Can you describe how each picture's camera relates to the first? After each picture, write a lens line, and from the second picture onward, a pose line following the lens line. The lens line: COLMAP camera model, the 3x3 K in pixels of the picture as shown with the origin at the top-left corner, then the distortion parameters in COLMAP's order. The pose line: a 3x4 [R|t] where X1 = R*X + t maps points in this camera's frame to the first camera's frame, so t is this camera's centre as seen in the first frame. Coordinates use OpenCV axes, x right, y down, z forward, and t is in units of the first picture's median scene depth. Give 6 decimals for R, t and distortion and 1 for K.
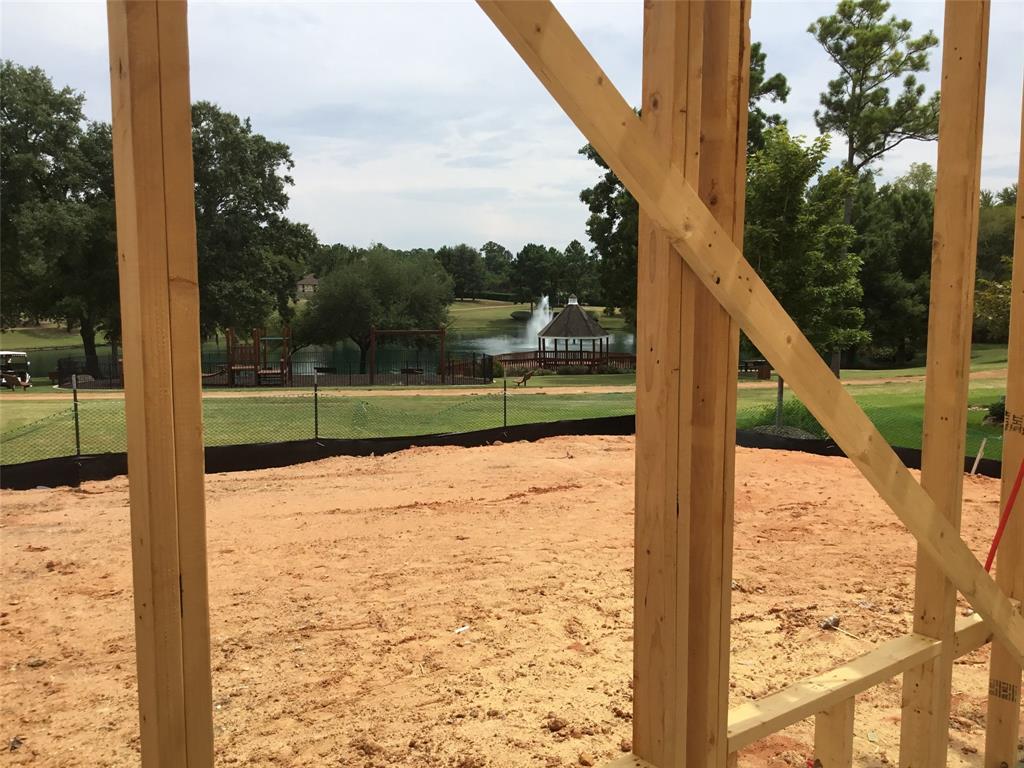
lens RADIAL K [[928.8, 0, 512.0], [0, 928.8, 384.0], [0, 0, 1]] dist [0.230162, -0.495277]
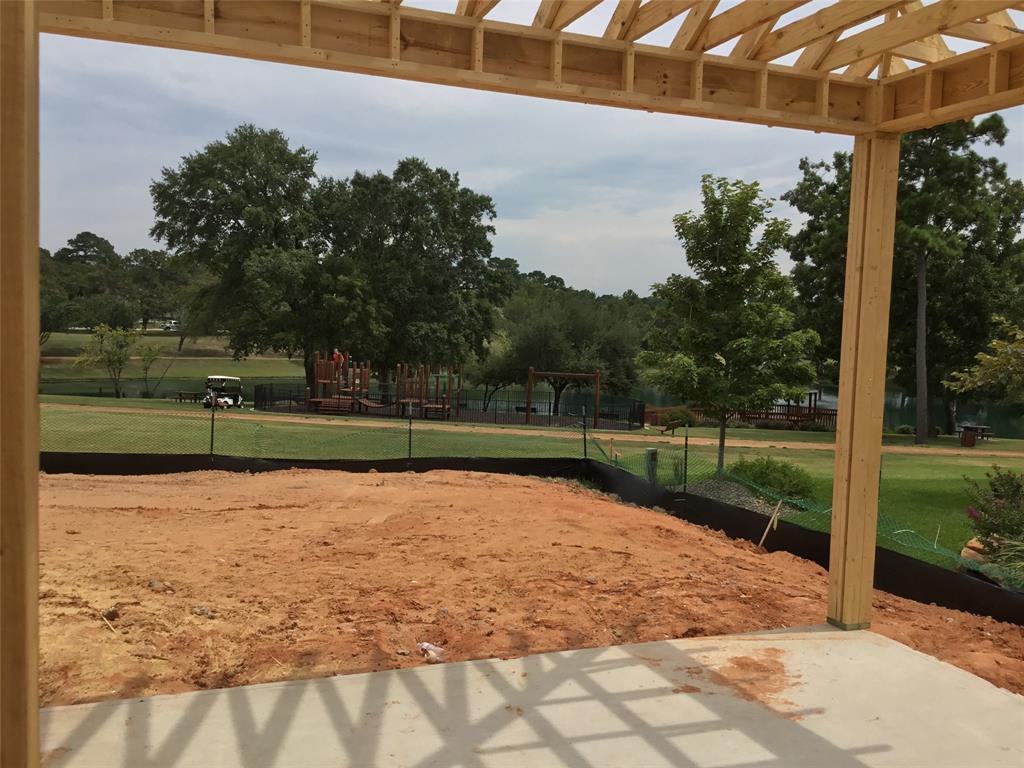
lens RADIAL K [[935.2, 0, 512.0], [0, 935.2, 384.0], [0, 0, 1]] dist [0.064546, -0.004145]
pose [[0.958314, 0.049192, -0.281450, 0.093083], [-0.063037, 0.997195, -0.040345, -0.000502], [0.278676, 0.056405, 0.958727, 0.003912]]
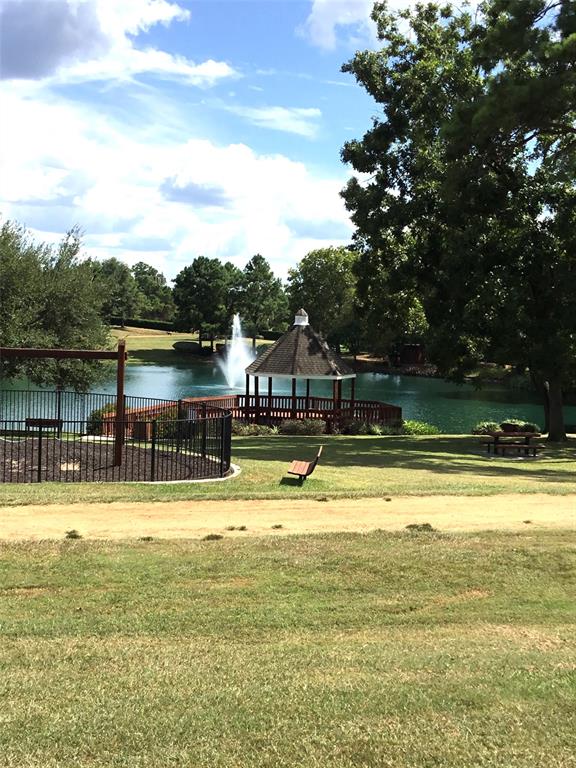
lens RADIAL K [[1022.2, 0, 288.0], [0, 1022.2, 384.0], [0, 0, 1]] dist [0.016041, 0.012764]
pose [[0.991594, 0.027069, 0.126527, -0.039516], [-0.021807, 0.998846, -0.042793, -0.016538], [-0.127540, 0.039674, 0.991040, 0.354427]]
